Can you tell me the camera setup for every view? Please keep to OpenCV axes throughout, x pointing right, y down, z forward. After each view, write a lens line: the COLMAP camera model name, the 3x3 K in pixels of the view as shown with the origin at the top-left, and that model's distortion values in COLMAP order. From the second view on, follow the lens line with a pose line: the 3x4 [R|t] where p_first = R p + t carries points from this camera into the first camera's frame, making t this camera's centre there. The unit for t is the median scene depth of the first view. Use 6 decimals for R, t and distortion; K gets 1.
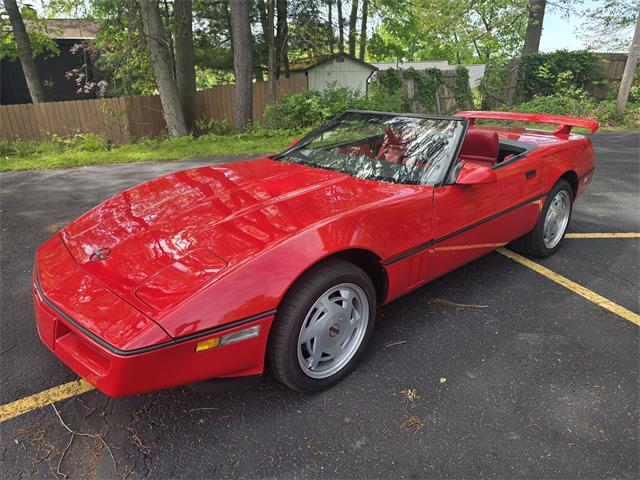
lens RADIAL K [[450.3, 0, 320.0], [0, 450.3, 240.0], [0, 0, 1]] dist [0.028382, -0.035348]
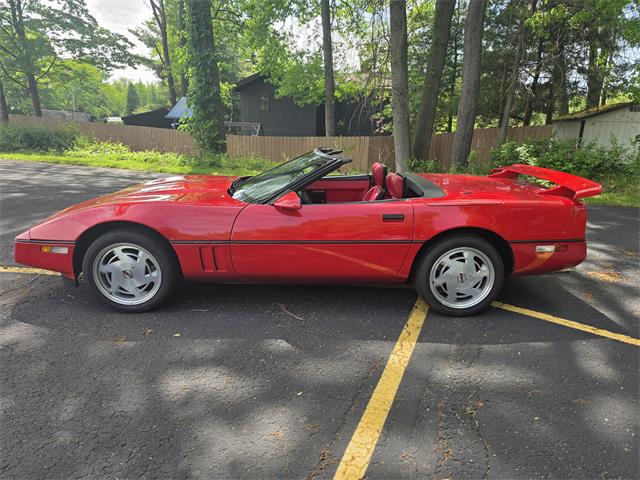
lens RADIAL K [[447.6, 0, 312.1], [0, 447.6, 239.6], [0, 0, 1]] dist [0.078323, -0.107491]
pose [[0.758472, 0.200283, -0.620167, 0.218056], [-0.257201, 0.966355, -0.002476, -0.010338], [0.598805, 0.161385, 0.784466, 0.024859]]
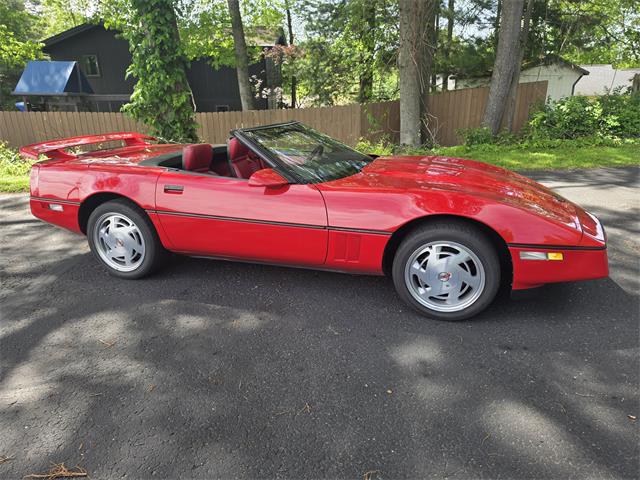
lens RADIAL K [[451.9, 0, 321.5], [0, 451.9, 246.5], [0, 0, 1]] dist [0.017254, -0.028091]
pose [[0.979249, 0.067470, -0.191098, -0.278916], [-0.067441, 0.997701, 0.006665, -0.008071], [0.191108, 0.006362, 0.981548, 0.027142]]
